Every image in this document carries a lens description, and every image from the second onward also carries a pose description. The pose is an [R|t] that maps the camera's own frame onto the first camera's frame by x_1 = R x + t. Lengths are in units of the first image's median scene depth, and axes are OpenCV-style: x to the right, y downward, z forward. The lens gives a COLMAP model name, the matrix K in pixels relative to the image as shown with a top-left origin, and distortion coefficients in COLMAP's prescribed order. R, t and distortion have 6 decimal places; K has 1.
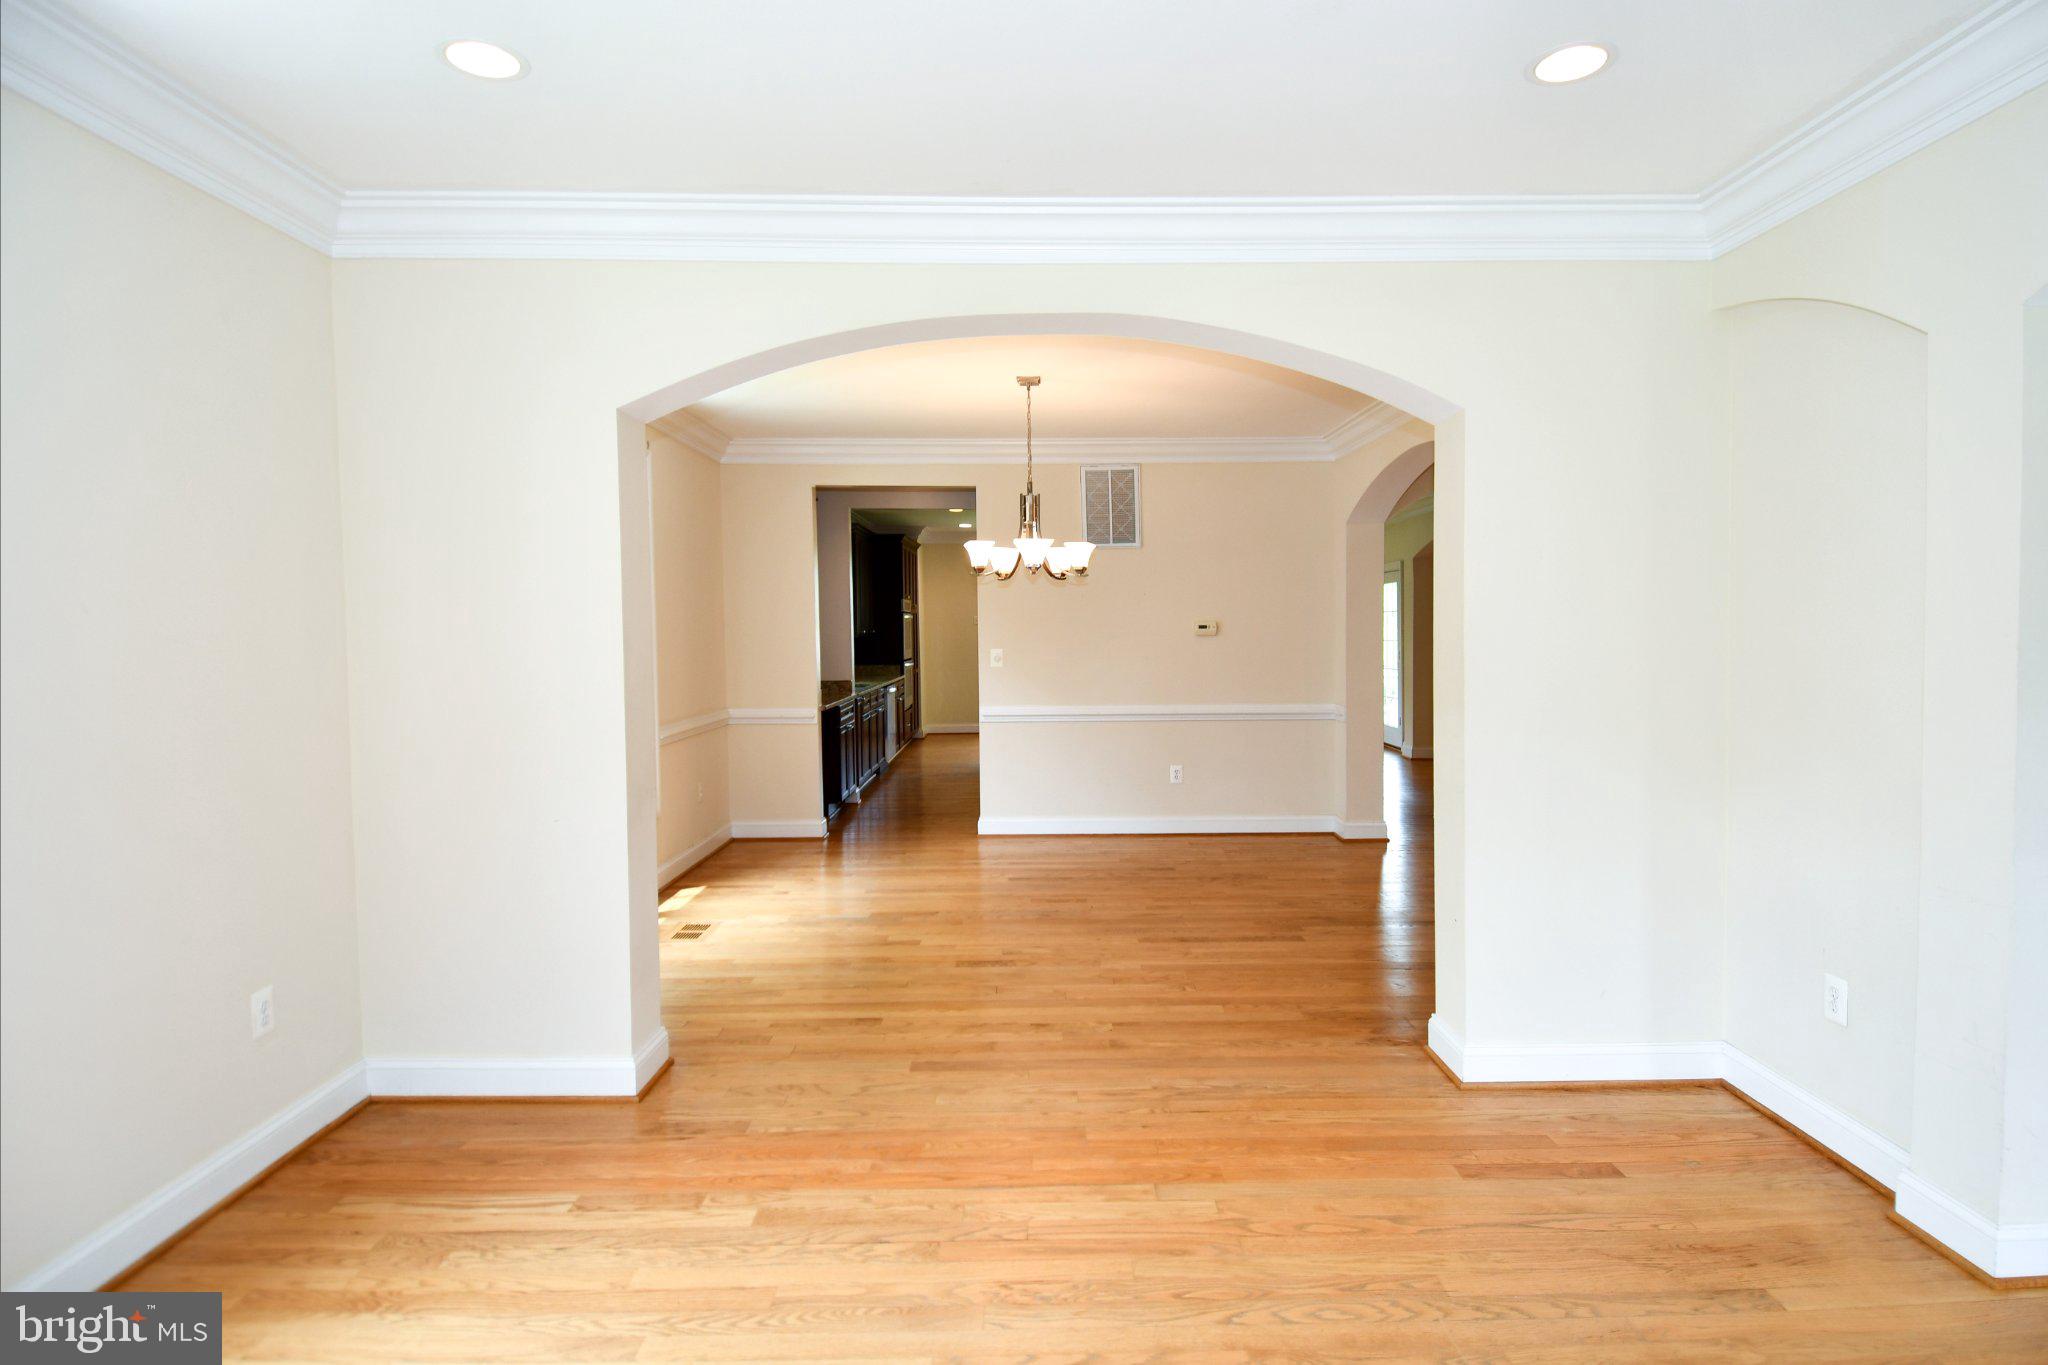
lens RADIAL K [[1091.7, 0, 1073.1], [0, 1091.7, 662.6], [0, 0, 1]] dist [0.087723, -0.089621]
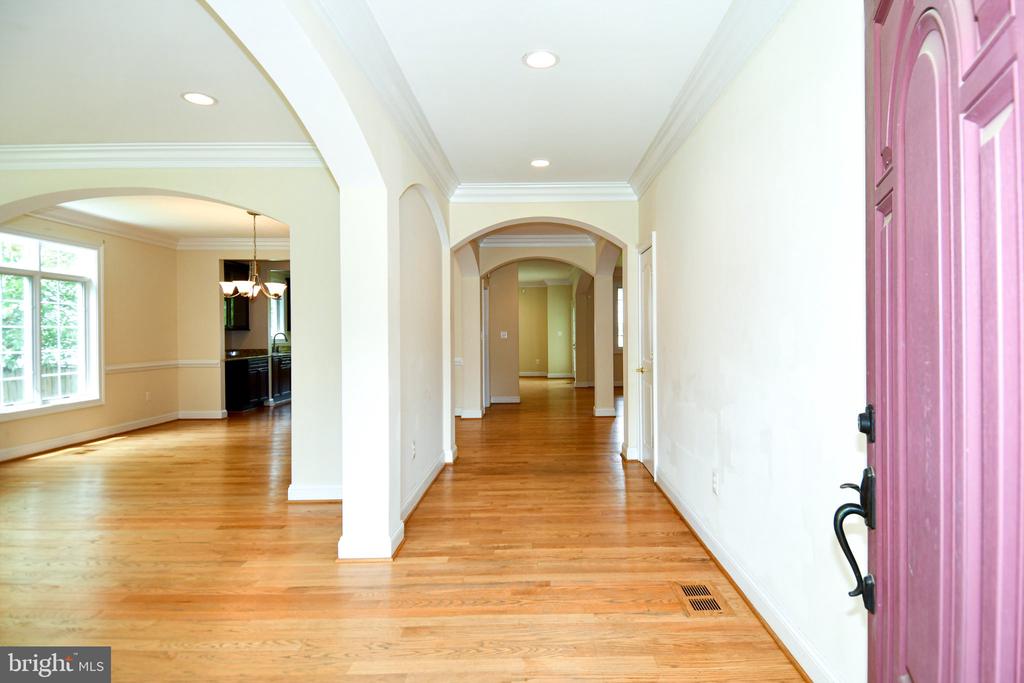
lens RADIAL K [[552.3, 0, 551.7], [0, 552.3, 338.9], [0, 0, 1]] dist [-0.003994, -0.001581]
pose [[0.999857, 0.003587, -0.016534, 0.914664], [-0.004035, 0.999623, -0.027143, 0.053205], [0.016430, 0.027206, 0.999495, -0.191371]]
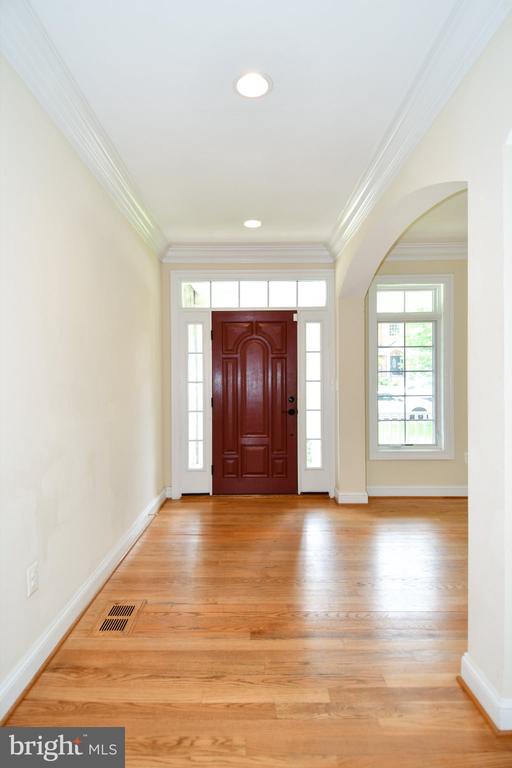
lens RADIAL K [[420.5, 0, 267.5], [0, 420.5, 383.9], [0, 0, 1]] dist [0.060045, -0.000580]
pose [[-0.999877, 0.015686, -0.000523, 0.873323], [0.015652, 0.999061, 0.040394, 0.004948], [0.001156, 0.040381, -0.999184, 1.133272]]
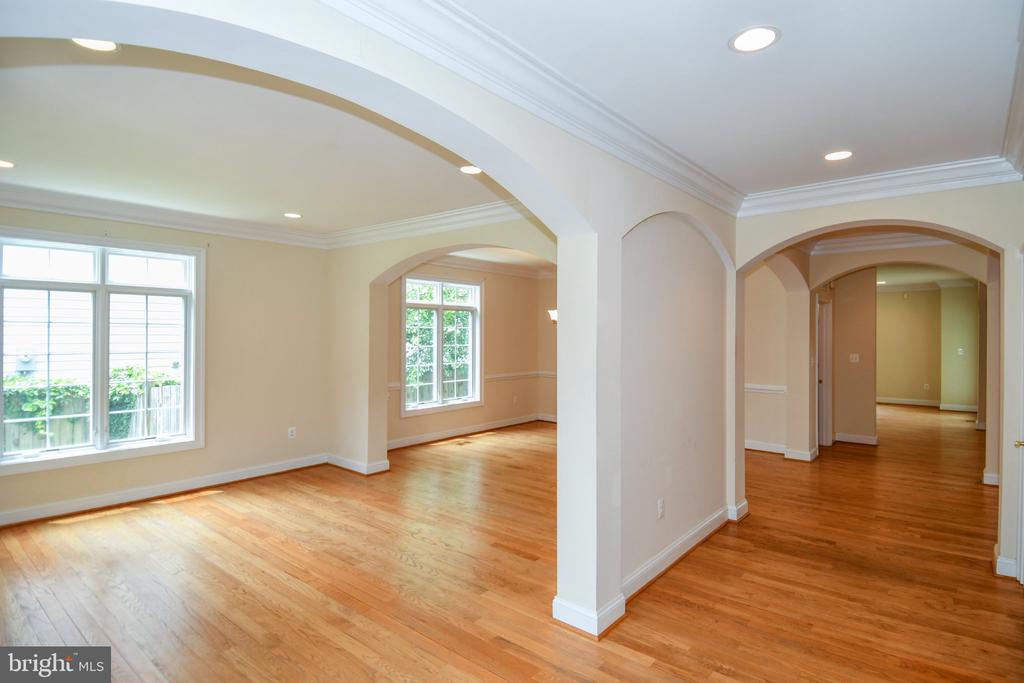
lens RADIAL K [[545.8, 0, 536.6], [0, 545.8, 331.5], [0, 0, 1]] dist [0.087723, -0.089621]
pose [[0.756673, 0.005524, -0.653770, 1.097292], [-0.029518, 0.999233, -0.025722, -0.036907], [0.653127, 0.038761, 0.756256, -0.001566]]
